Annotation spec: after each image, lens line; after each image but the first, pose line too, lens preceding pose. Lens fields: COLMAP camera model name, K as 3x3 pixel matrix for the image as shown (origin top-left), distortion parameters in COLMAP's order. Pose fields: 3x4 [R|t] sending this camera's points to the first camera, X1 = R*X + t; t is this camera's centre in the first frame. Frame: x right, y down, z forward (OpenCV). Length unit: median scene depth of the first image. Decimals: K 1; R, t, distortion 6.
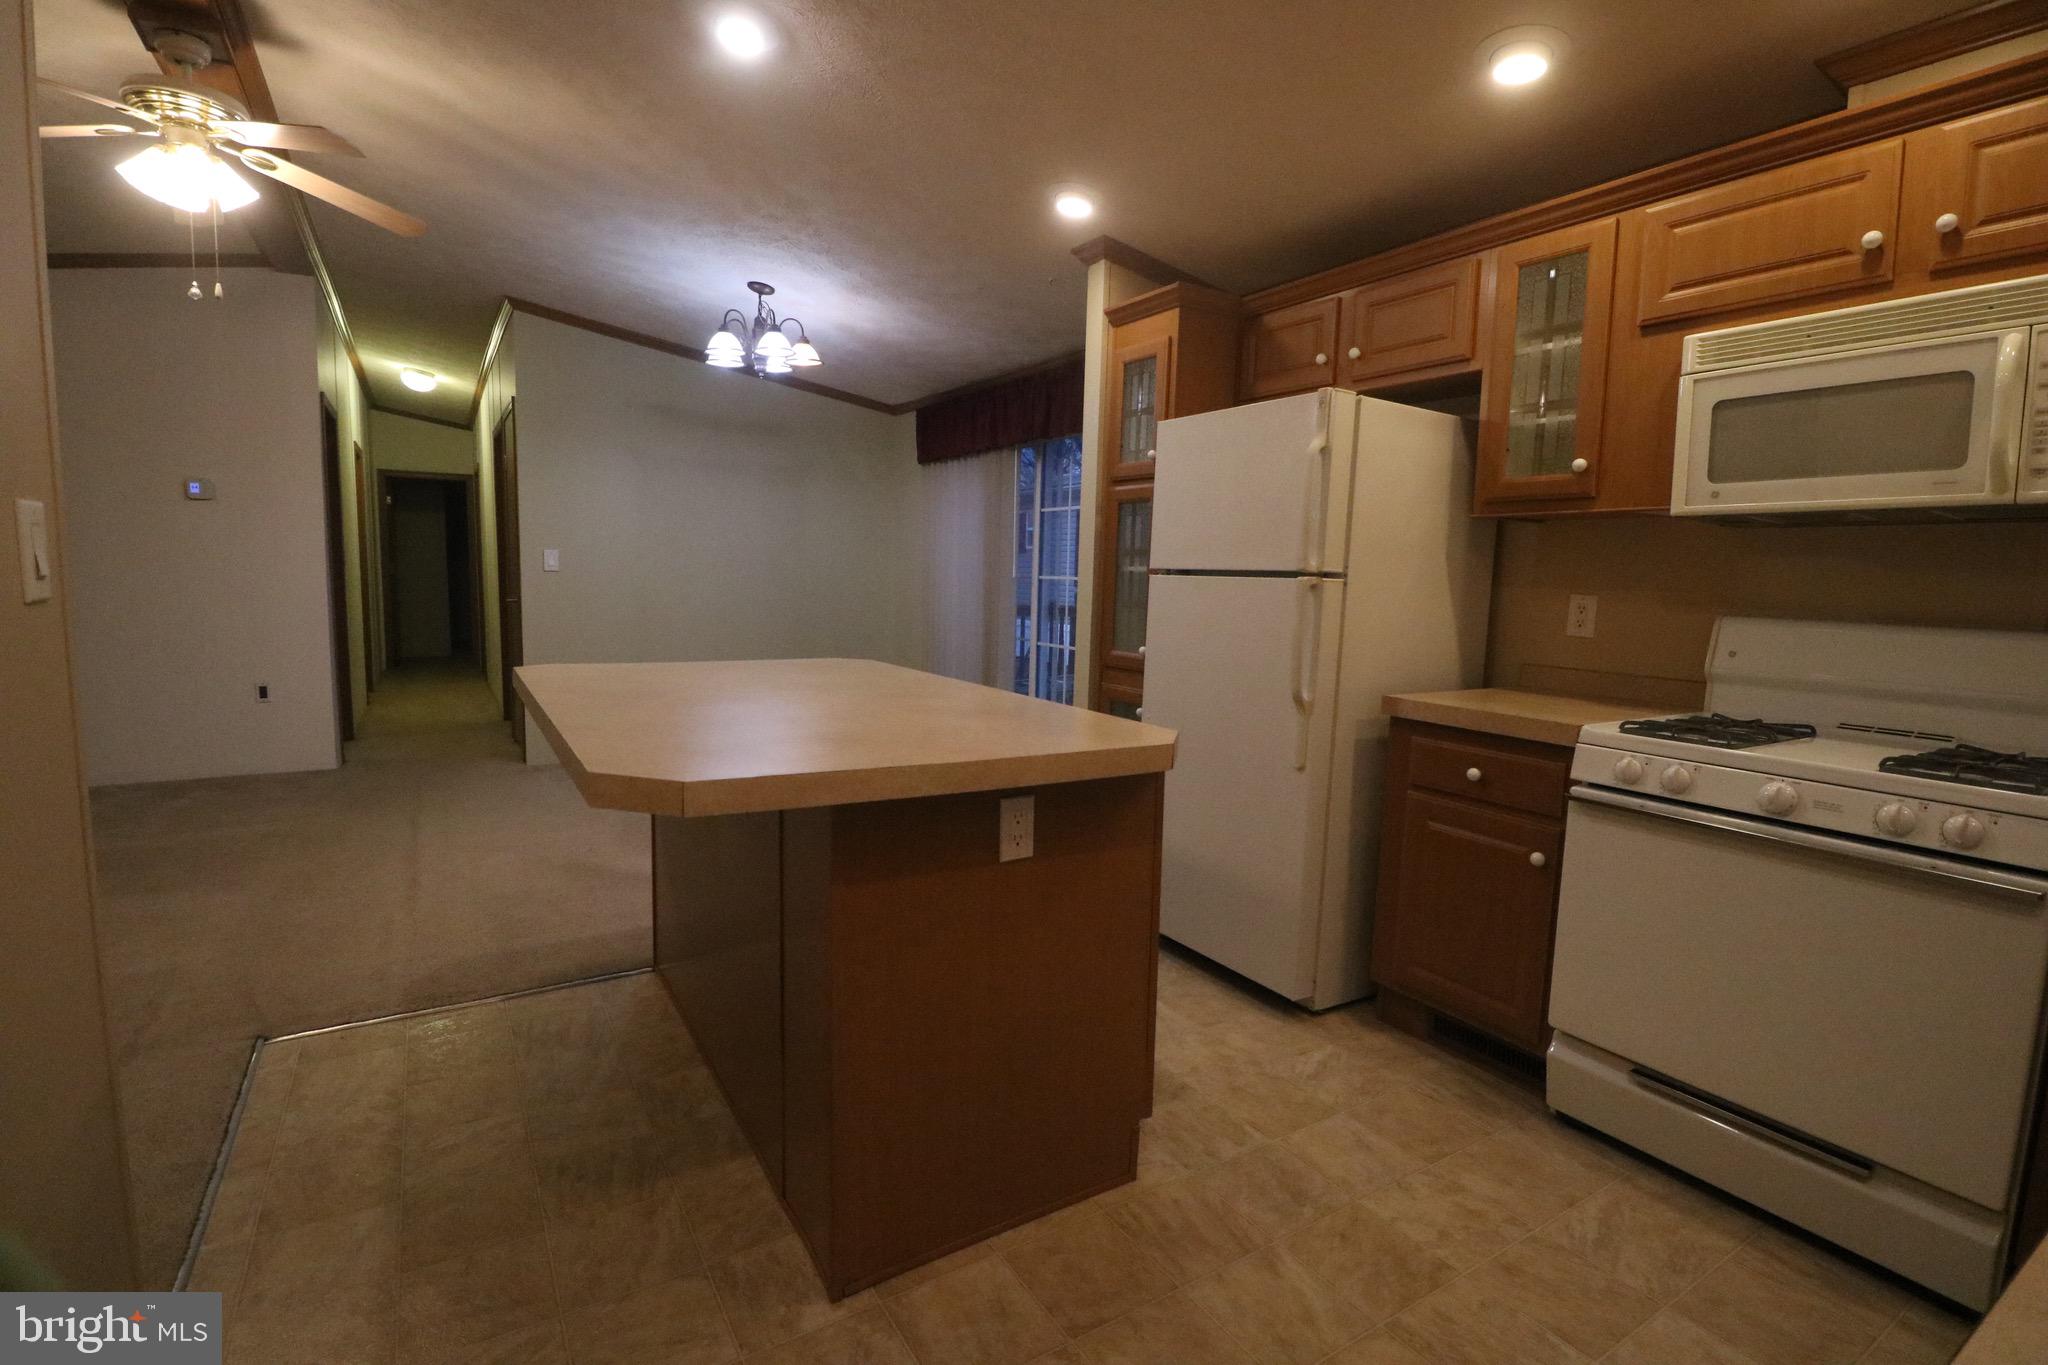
lens RADIAL K [[961.7, 0, 1030.3], [0, 961.7, 678.9], [0, 0, 1]] dist [0.000288, -0.013336]
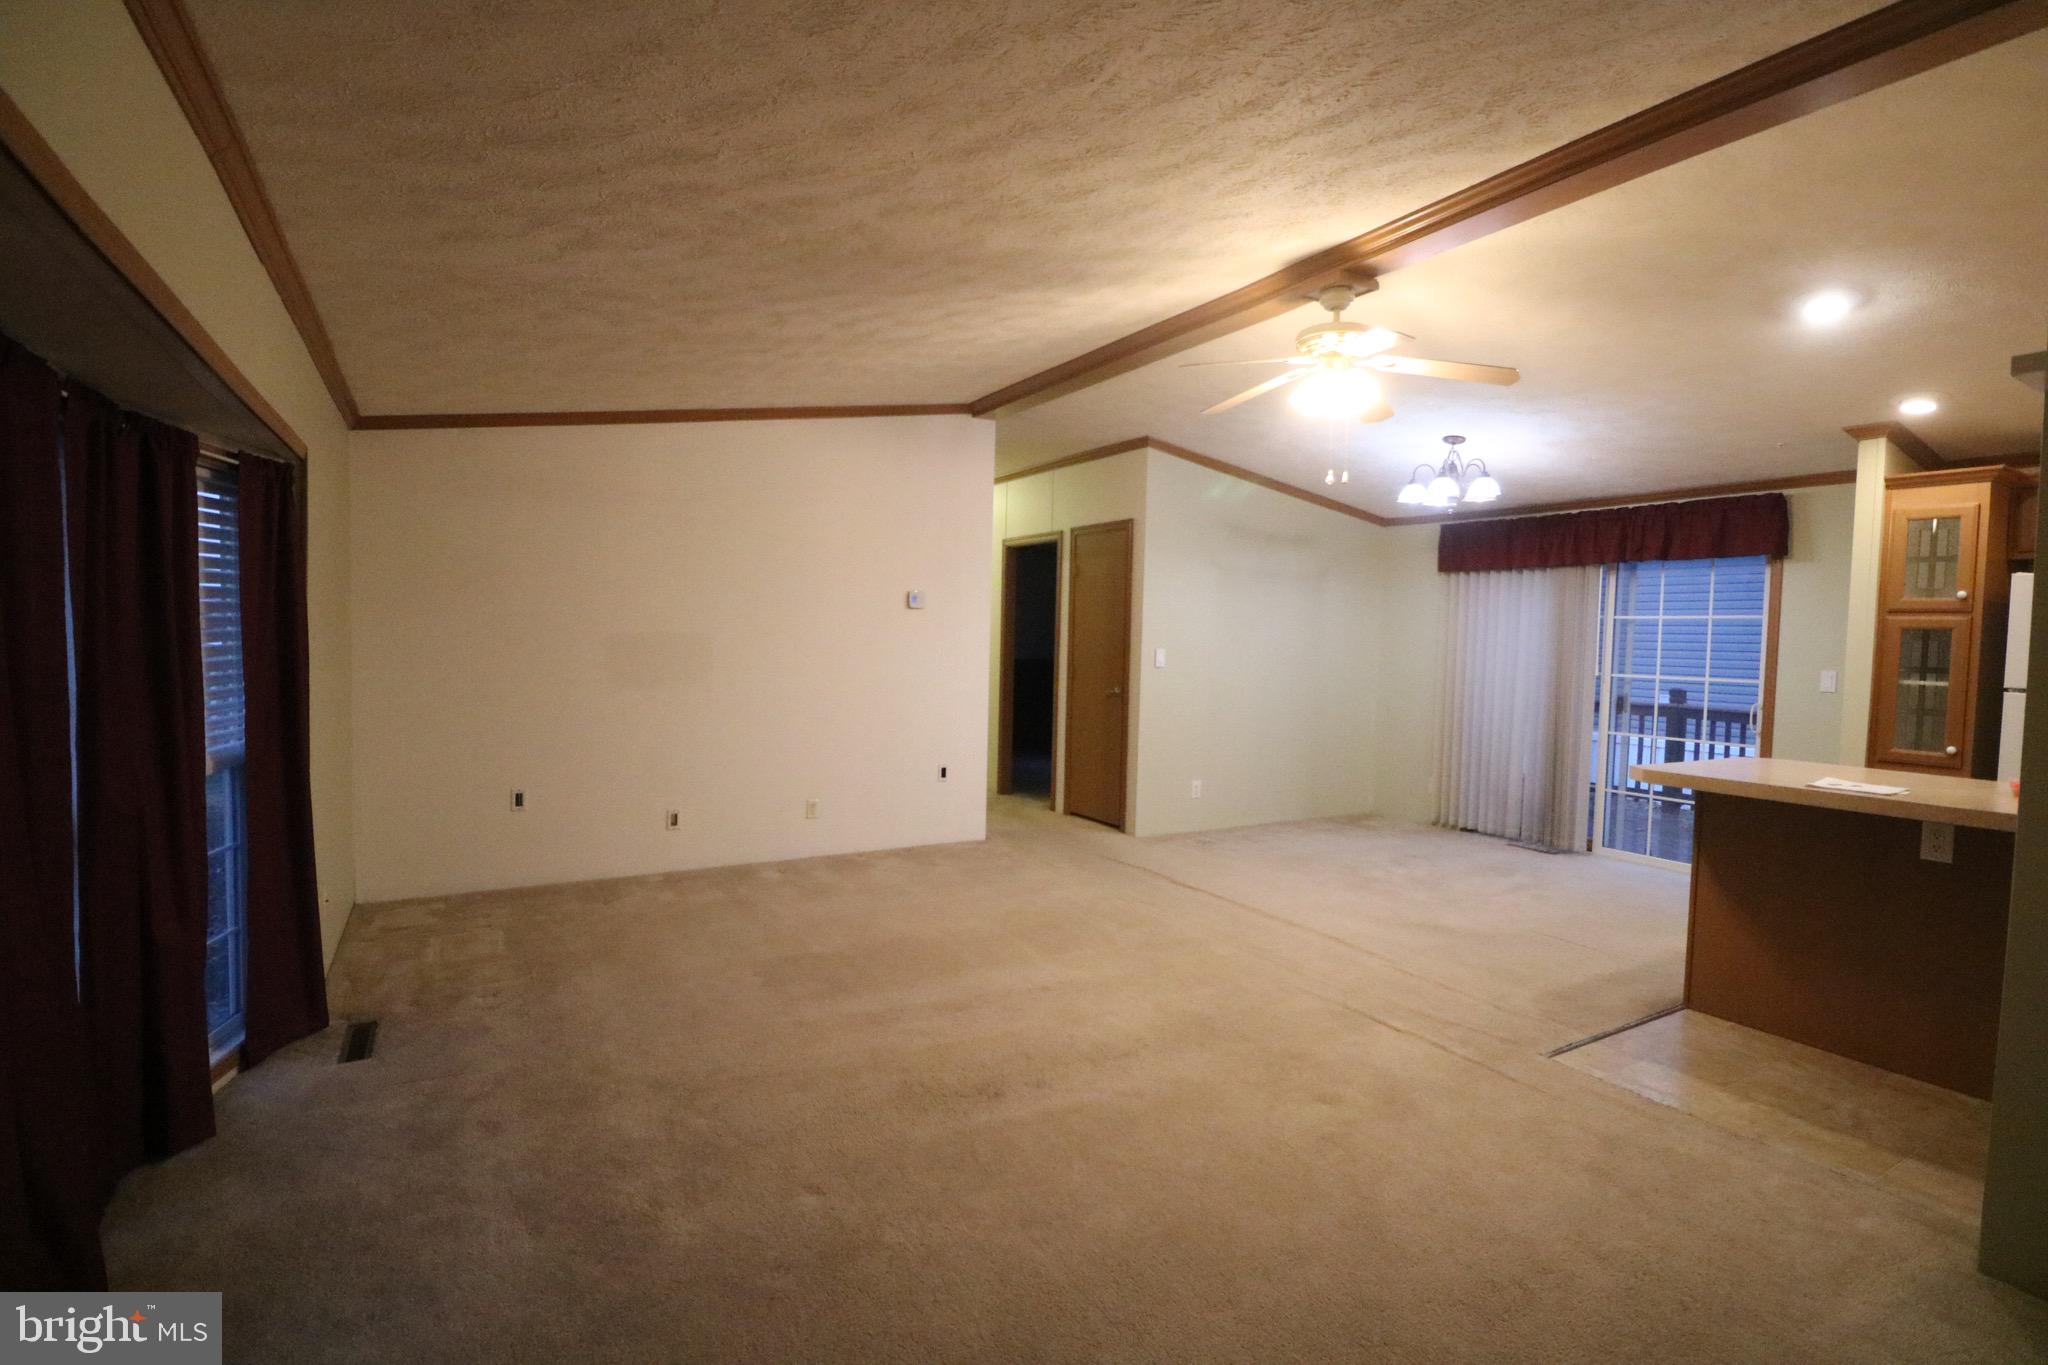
lens RADIAL K [[961.7, 0, 1030.3], [0, 961.7, 678.9], [0, 0, 1]] dist [0.000288, -0.013336]
pose [[0.999749, 0.002244, -0.022279, -1.151556], [-0.003722, 0.997777, -0.066536, -0.037872], [0.022080, 0.066602, 0.997535, -0.285444]]
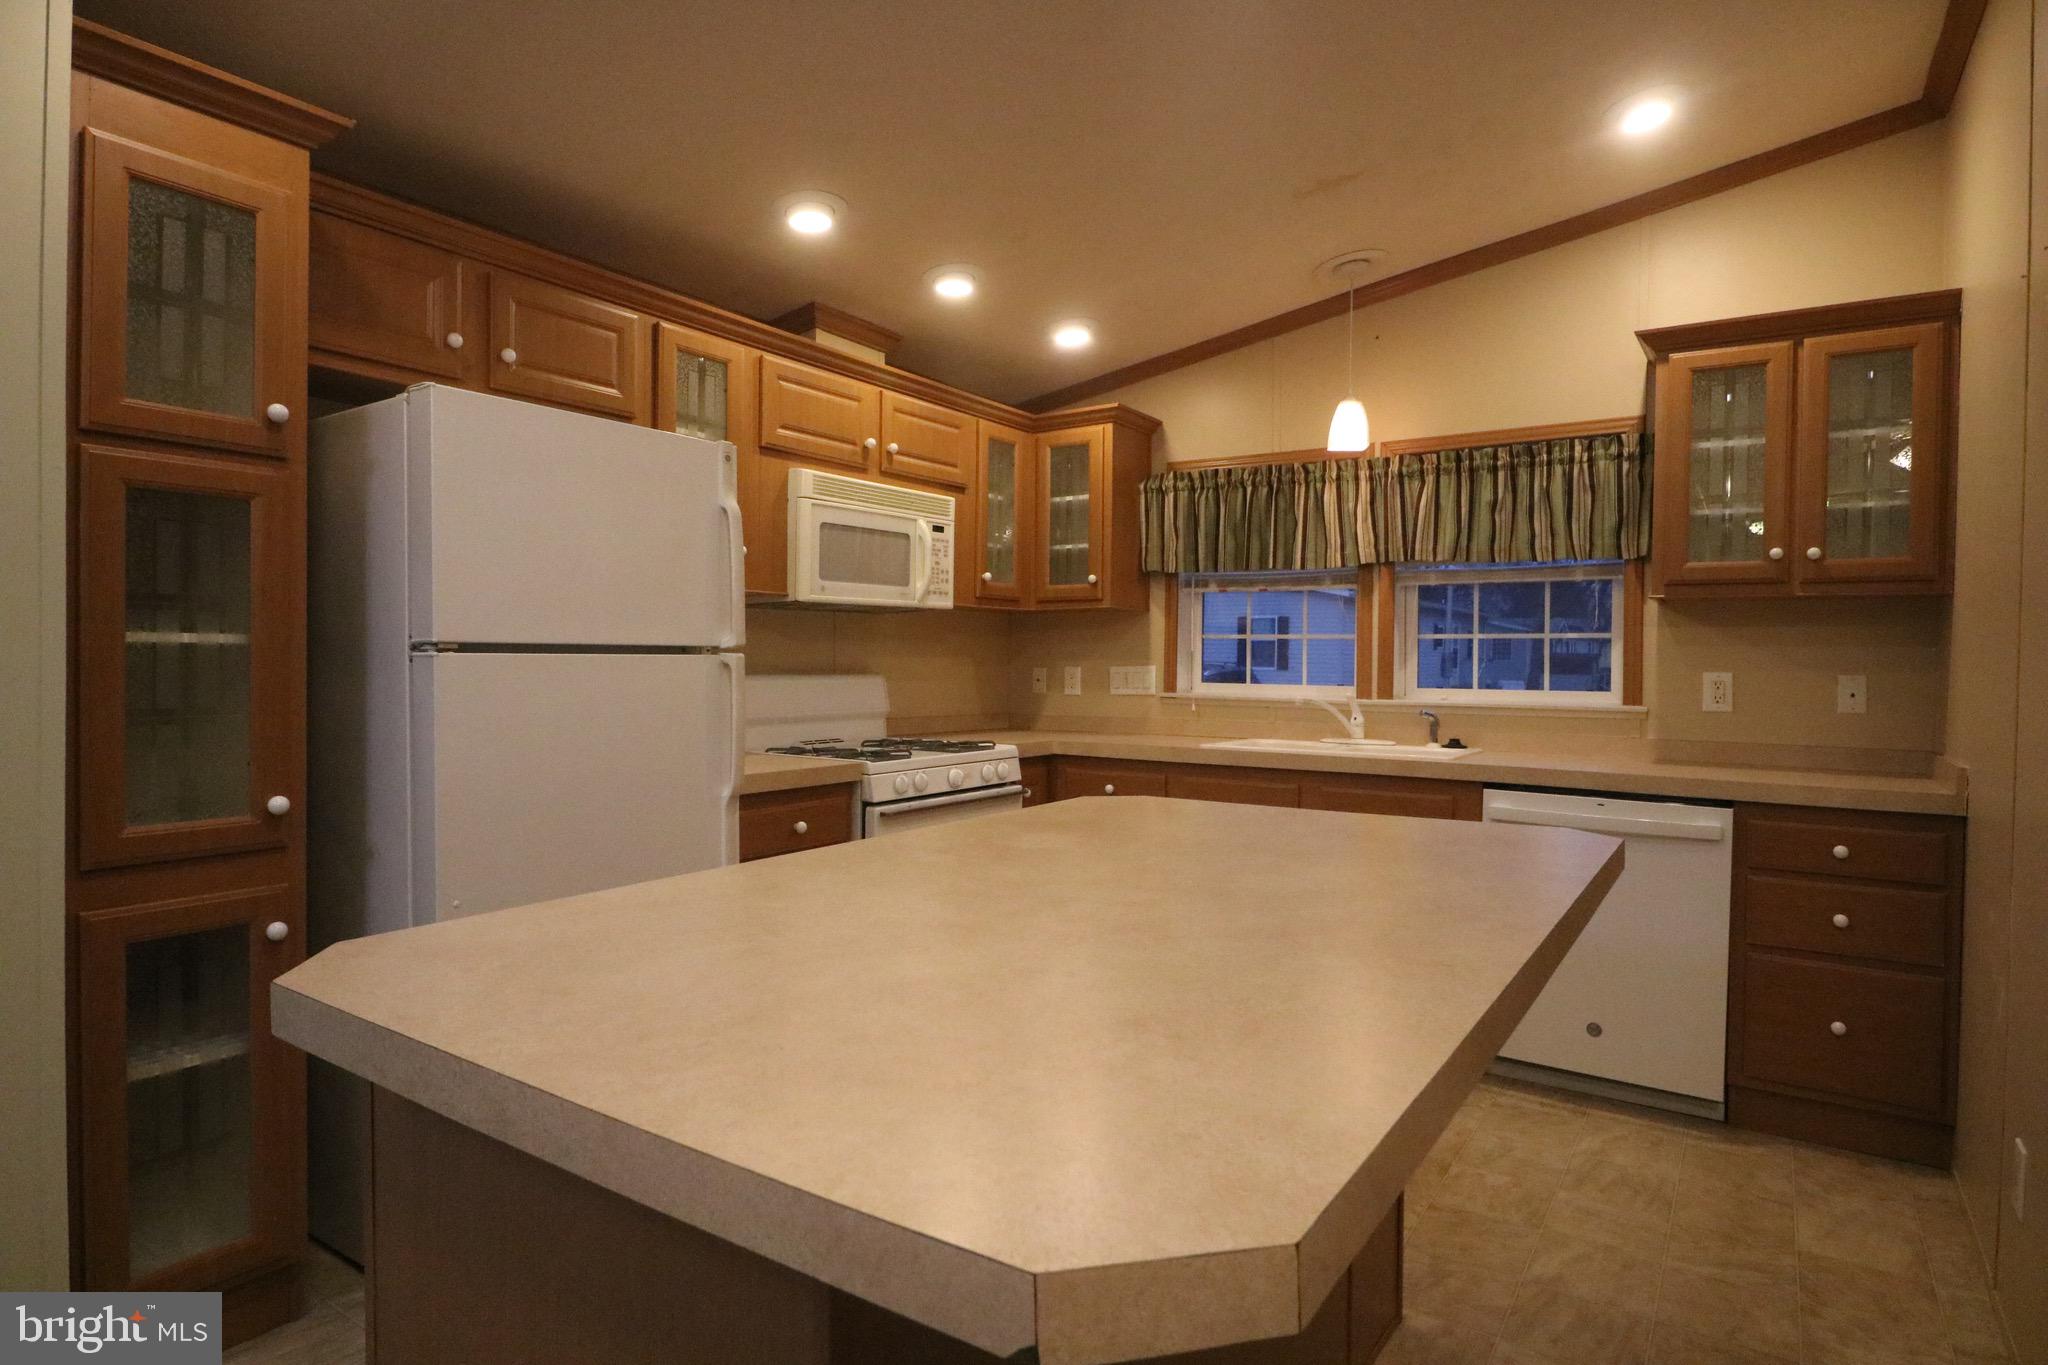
lens RADIAL K [[1117.2, 0, 1020.3], [0, 1117.2, 672.8], [0, 0, 1]] dist [0.002340, -0.008545]
pose [[-0.413153, -0.044741, 0.909562, -0.614430], [0.077295, 0.993465, 0.083978, -0.126608], [-0.907375, 0.105000, -0.406995, 0.971035]]
